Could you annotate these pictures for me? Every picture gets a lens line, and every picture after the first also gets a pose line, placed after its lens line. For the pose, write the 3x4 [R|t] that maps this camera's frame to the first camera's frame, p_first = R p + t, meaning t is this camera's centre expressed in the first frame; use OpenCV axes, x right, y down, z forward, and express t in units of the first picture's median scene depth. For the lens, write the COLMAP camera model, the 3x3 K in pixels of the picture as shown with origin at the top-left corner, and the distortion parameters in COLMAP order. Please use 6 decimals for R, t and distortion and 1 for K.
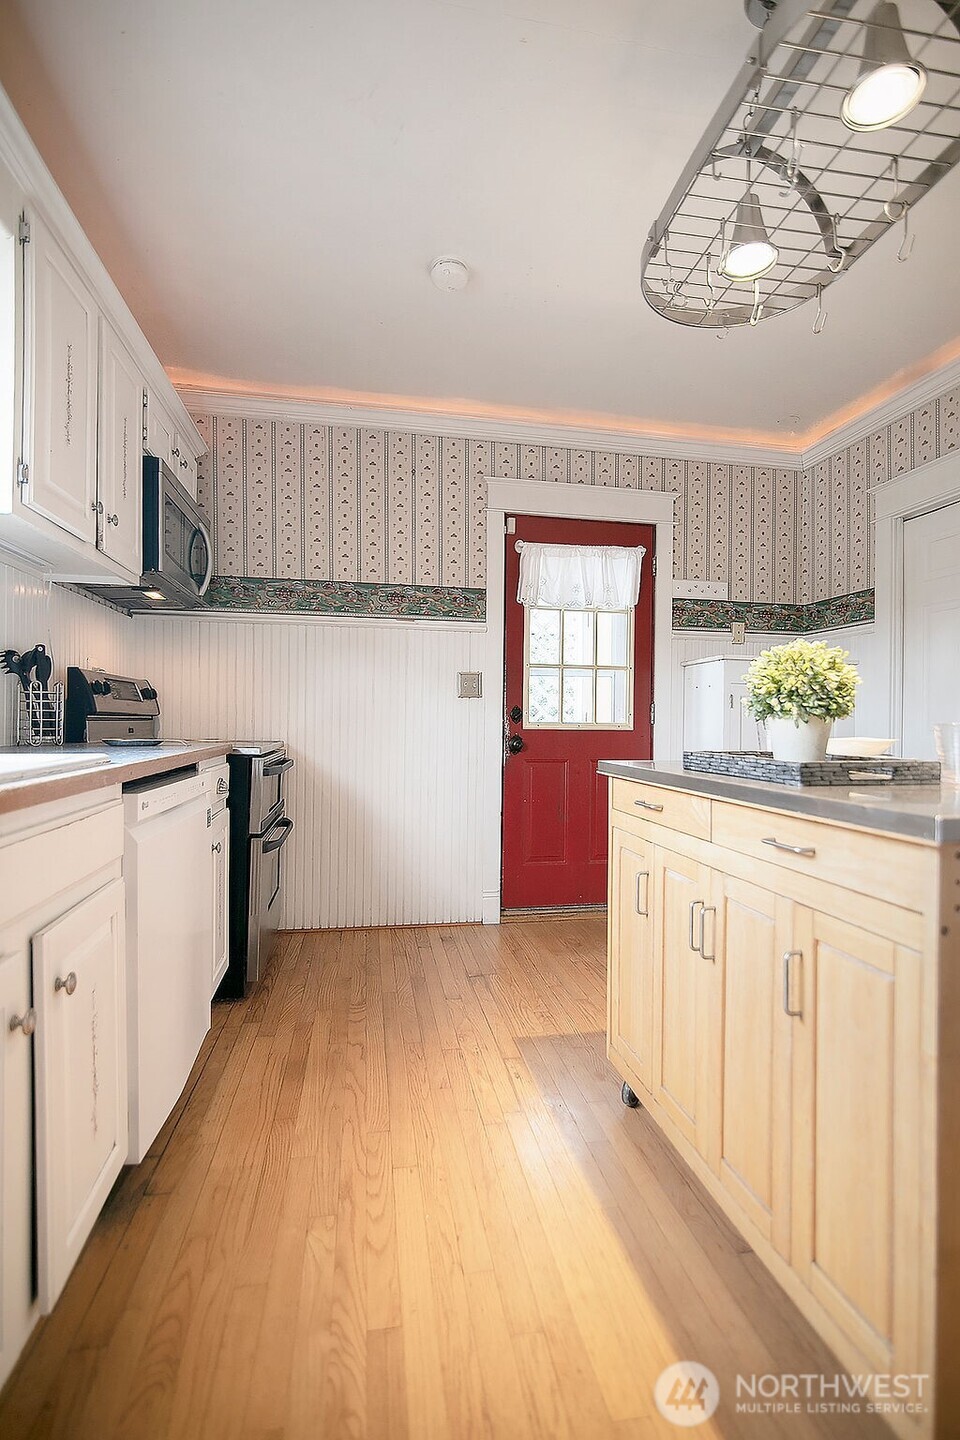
lens RADIAL K [[663.3, 0, 477.4], [0, 663.3, 721.8], [0, 0, 1]] dist [-0.018727, -0.000069]
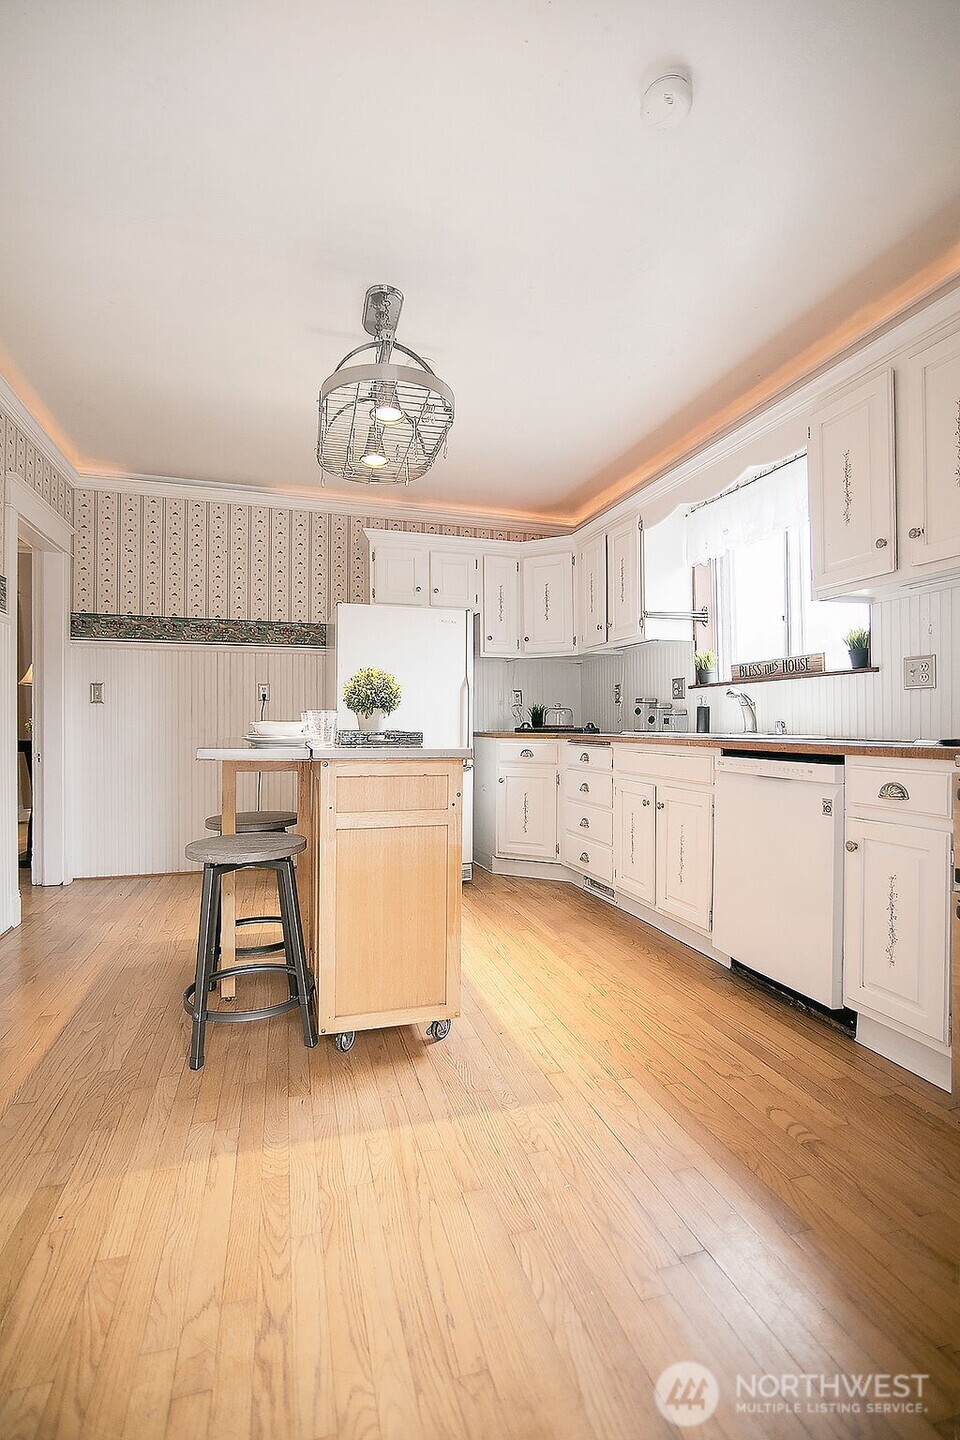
lens RADIAL K [[663.3, 0, 477.2], [0, 663.3, 714.7], [0, 0, 1]] dist [-0.018727, -0.000069]
pose [[-0.992885, -0.014044, -0.118249, 0.358948], [-0.012506, 0.999827, -0.013740, 0.022596], [0.118421, -0.012164, -0.992889, 2.473668]]
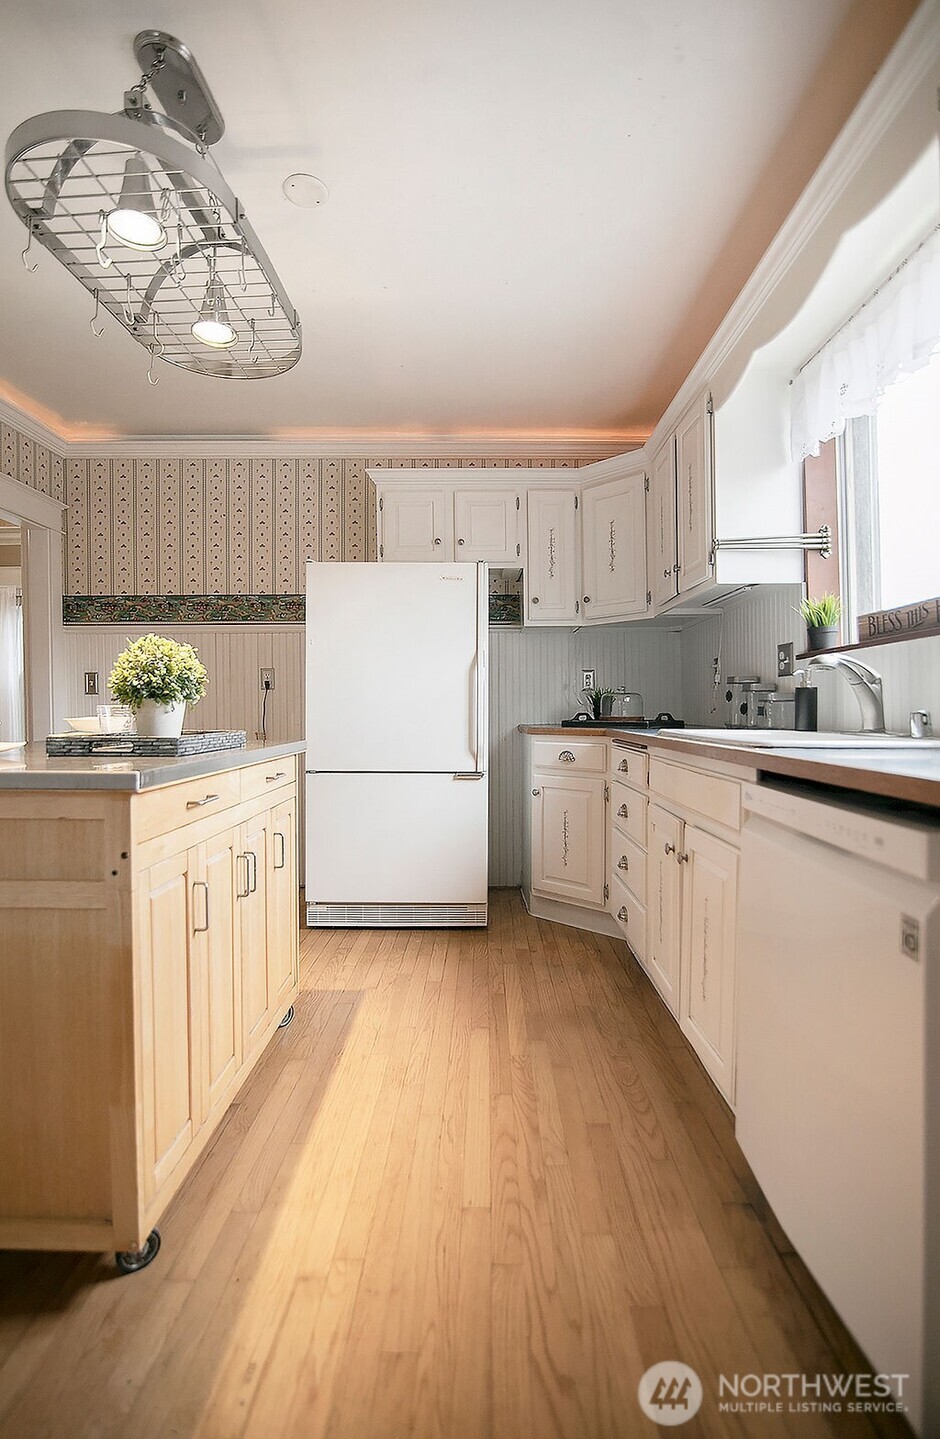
lens RADIAL K [[677.7, 0, 471.2], [0, 677.7, 719.2], [0, 0, 1]] dist [-0.019446, -0.000272]
pose [[-0.982516, -0.009058, 0.185960, -0.256186], [-0.006267, 0.999859, 0.015594, 0.002362], [-0.186075, 0.014156, -0.982434, 1.817661]]
